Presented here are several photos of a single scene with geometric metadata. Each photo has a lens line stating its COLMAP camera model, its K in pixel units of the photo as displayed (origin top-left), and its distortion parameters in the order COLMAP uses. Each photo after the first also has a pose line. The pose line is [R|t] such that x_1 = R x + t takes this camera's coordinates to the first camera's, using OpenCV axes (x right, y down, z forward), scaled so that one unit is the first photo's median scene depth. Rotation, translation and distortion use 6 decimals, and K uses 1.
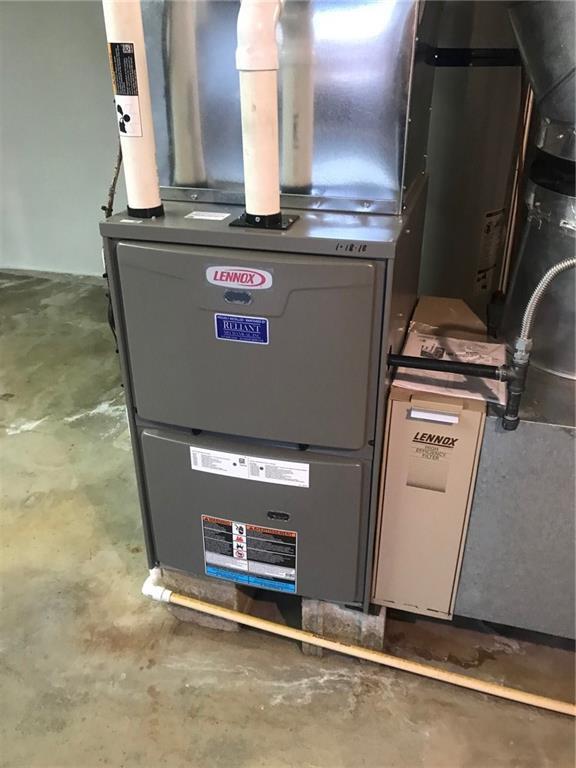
lens RADIAL K [[629.2, 0, 292.5], [0, 629.2, 380.0], [0, 0, 1]] dist [0.013097, -0.007857]
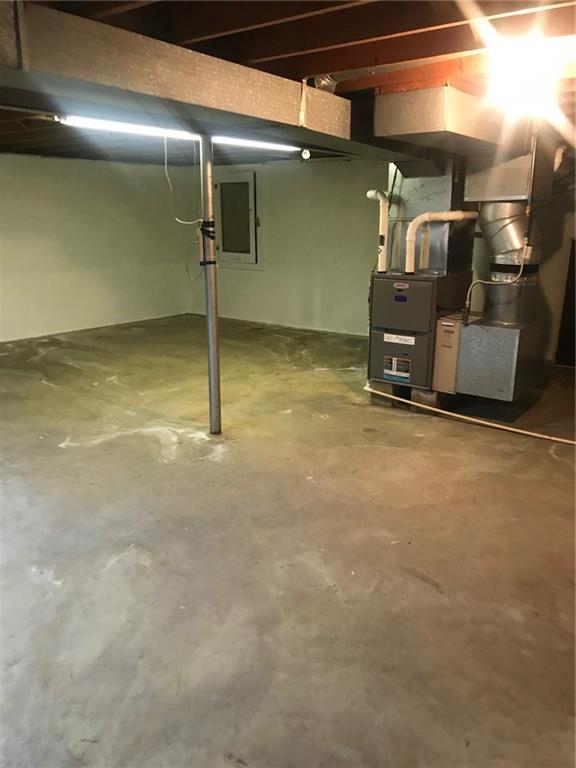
lens RADIAL K [[629.2, 0, 292.5], [0, 629.2, 380.0], [0, 0, 1]] dist [0.013097, -0.007857]
pose [[0.933277, 0.094999, -0.346366, 0.627961], [-0.171592, 0.965140, -0.197639, 1.168237], [0.315517, 0.243886, 0.917044, -2.449332]]
